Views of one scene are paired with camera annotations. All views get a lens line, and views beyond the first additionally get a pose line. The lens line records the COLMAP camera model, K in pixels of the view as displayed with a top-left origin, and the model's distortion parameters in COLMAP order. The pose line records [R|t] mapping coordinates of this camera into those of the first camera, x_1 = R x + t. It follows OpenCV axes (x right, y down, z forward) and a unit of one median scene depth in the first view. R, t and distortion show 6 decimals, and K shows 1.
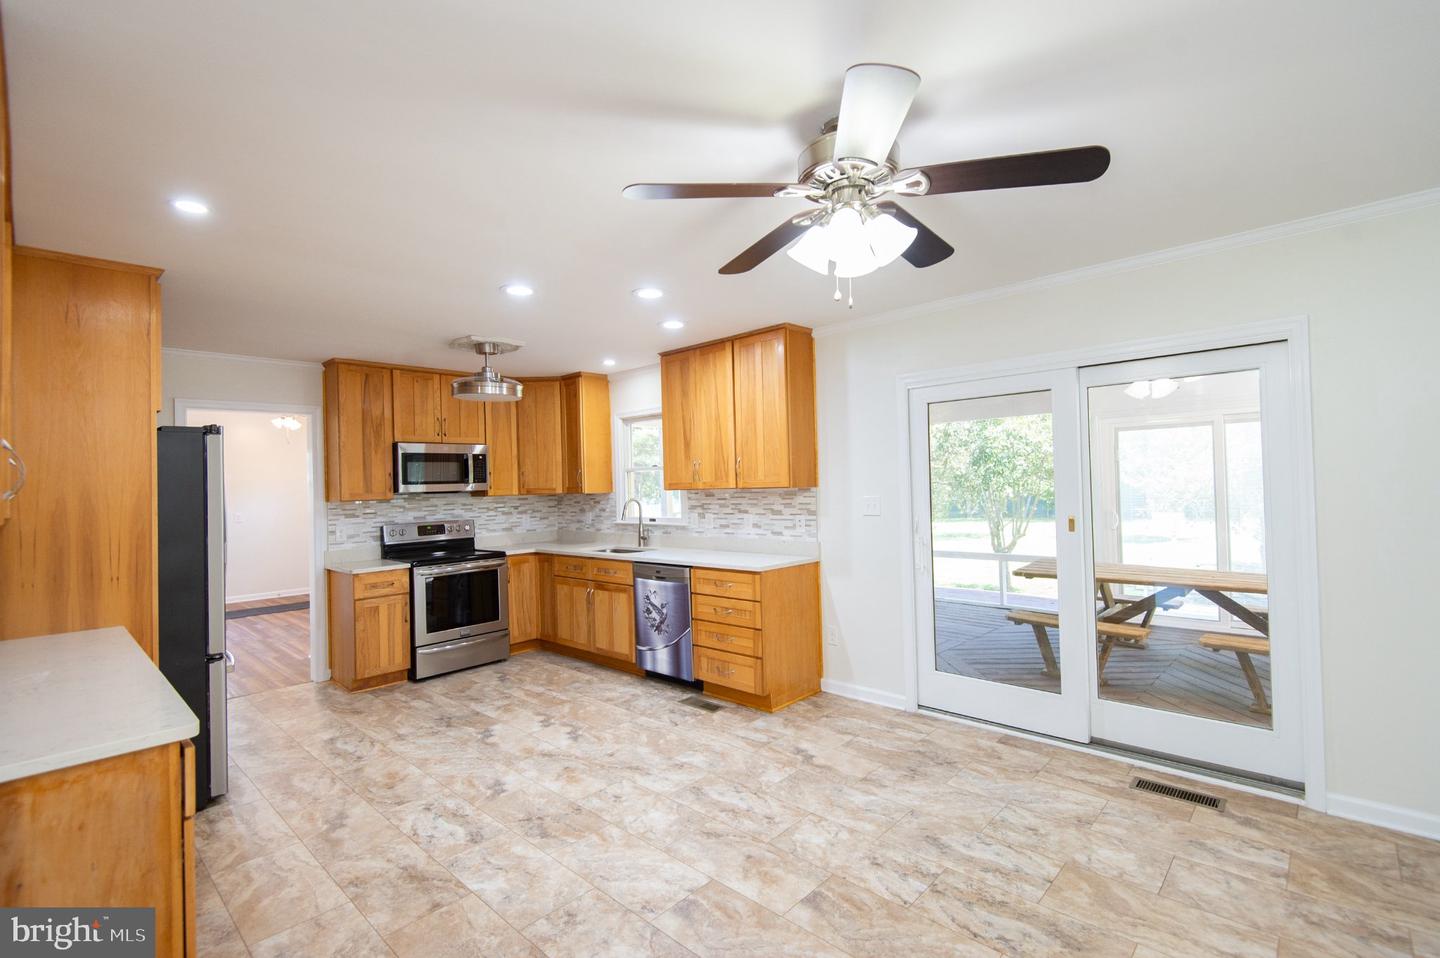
lens RADIAL K [[654.7, 0, 721.8], [0, 654.7, 476.7], [0, 0, 1]] dist [0.036840, -0.022579]
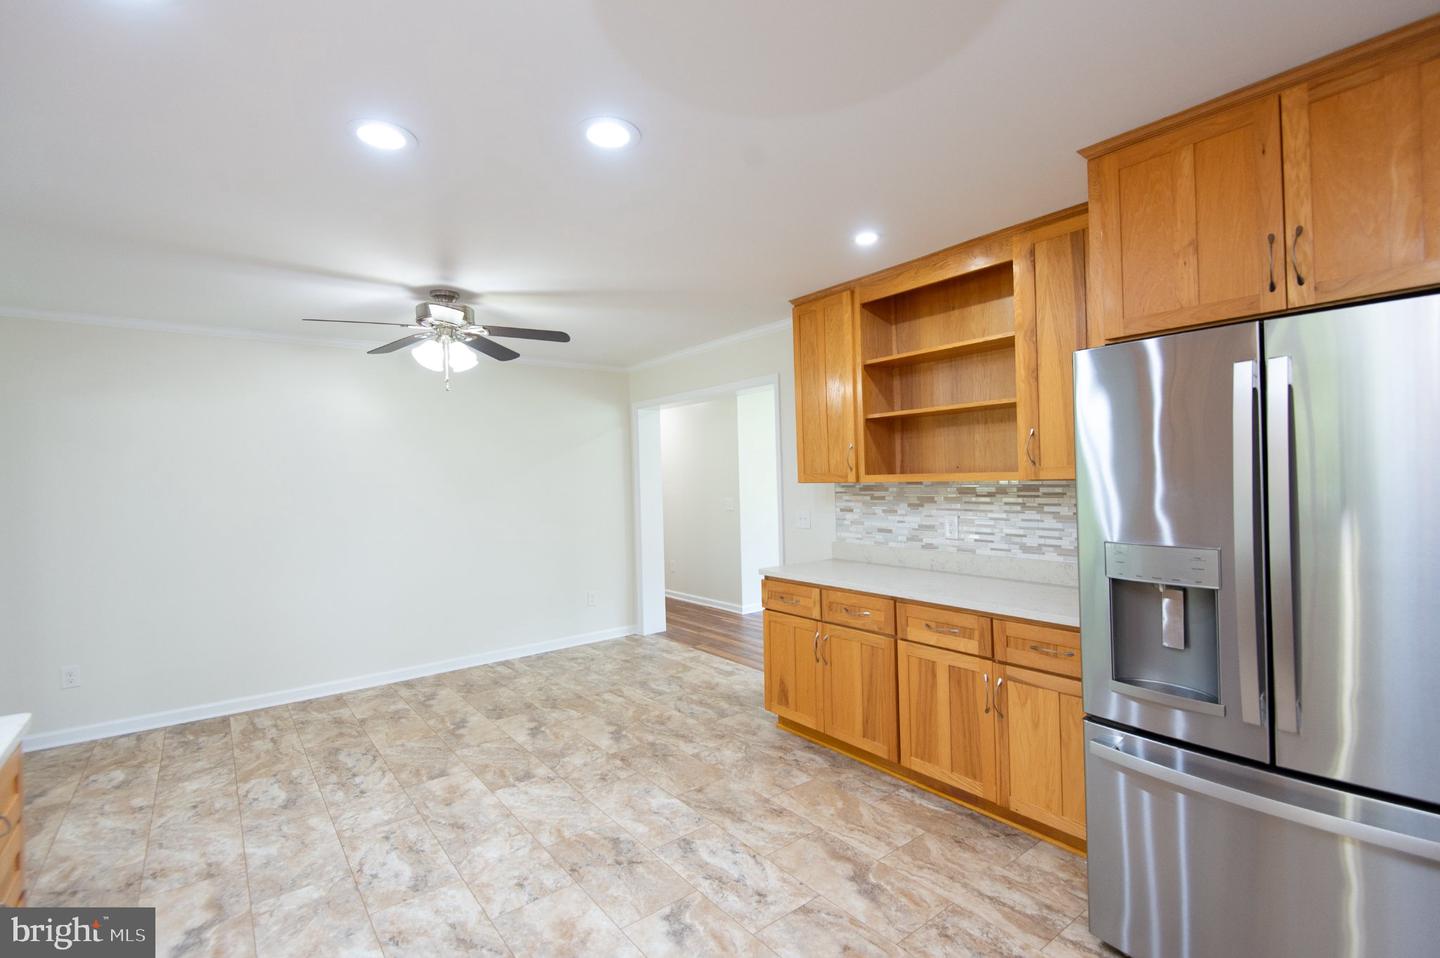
lens RADIAL K [[654.7, 0, 721.8], [0, 654.7, 476.7], [0, 0, 1]] dist [0.036840, -0.022579]
pose [[-0.987173, 0.053599, 0.150390, -0.445368], [0.052049, 0.998543, -0.014227, 0.028206], [-0.150934, -0.006217, -0.988524, 1.448958]]
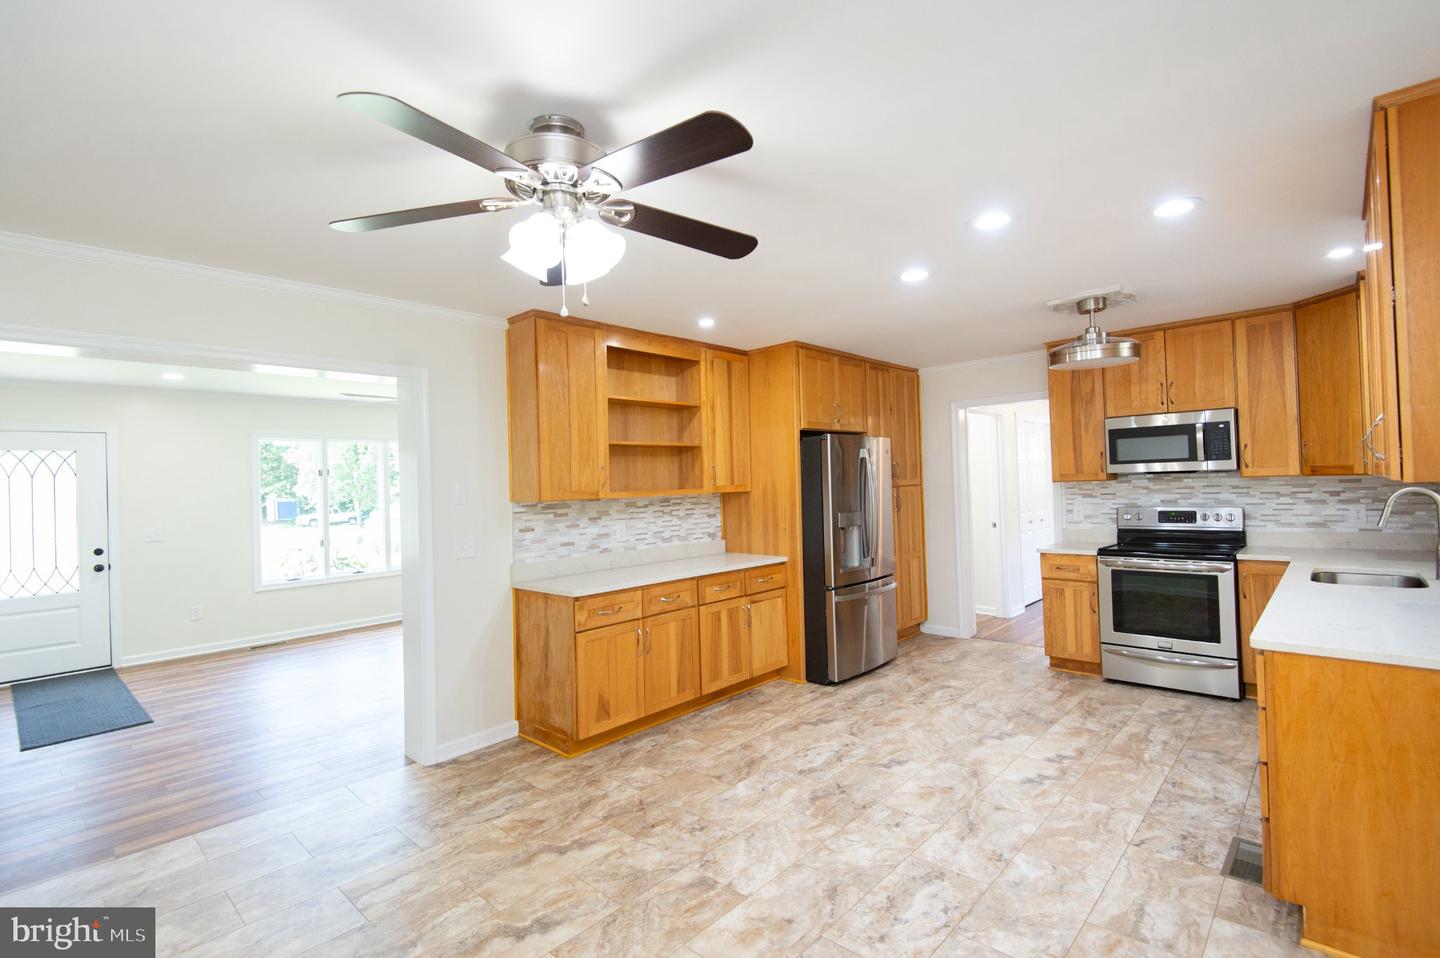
lens RADIAL K [[664.4, 0, 720.0], [0, 664.4, 479.0], [0, 0, 1]] dist [0.048427, -0.031864]
pose [[0.006856, 0.022727, -0.999718, 0.631006], [0.042984, 0.998811, 0.023002, -0.017749], [0.999052, -0.043129, 0.005871, 0.646088]]
